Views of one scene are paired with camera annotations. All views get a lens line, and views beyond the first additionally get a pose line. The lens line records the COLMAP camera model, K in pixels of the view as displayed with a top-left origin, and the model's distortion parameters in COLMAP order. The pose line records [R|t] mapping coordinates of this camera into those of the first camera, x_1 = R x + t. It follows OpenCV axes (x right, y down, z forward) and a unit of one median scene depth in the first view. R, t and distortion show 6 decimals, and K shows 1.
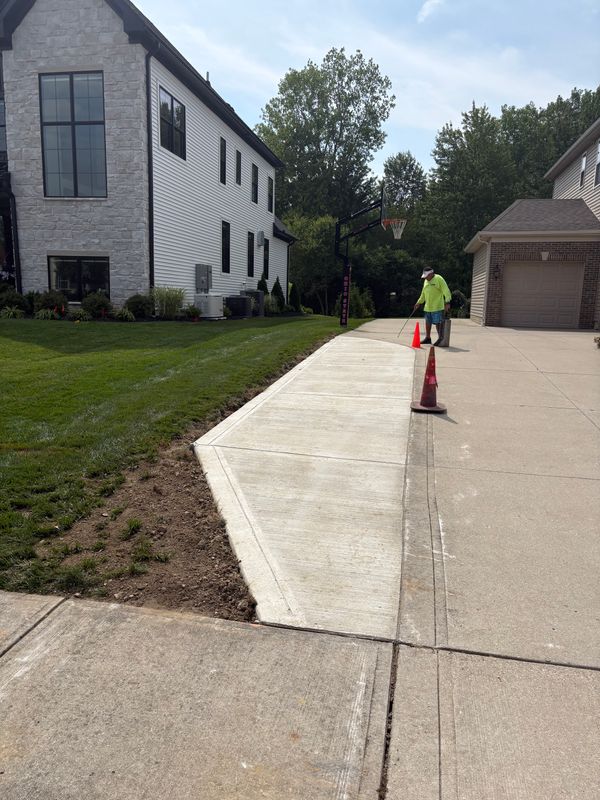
lens RADIAL K [[598.0, 0, 300.0], [0, 598.0, 400.0], [0, 0, 1]] dist [0.008337, 0.000517]
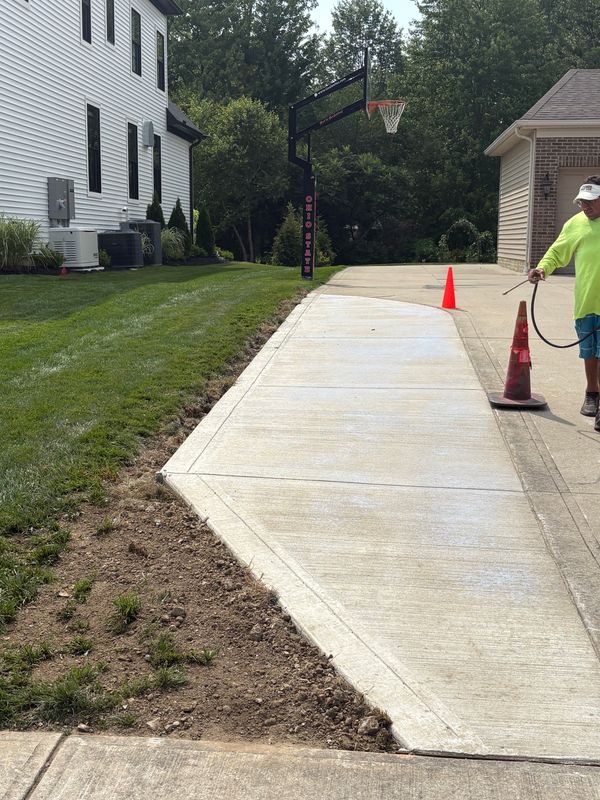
lens RADIAL K [[996.0, 0, 300.0], [0, 996.0, 400.0], [0, 0, 1]] dist [0.032385, -0.100265]
pose [[0.994338, -0.031568, 0.101469, -0.116853], [0.032082, 0.999479, -0.003433, 0.008045], [-0.101308, 0.006669, 0.994833, 0.004549]]
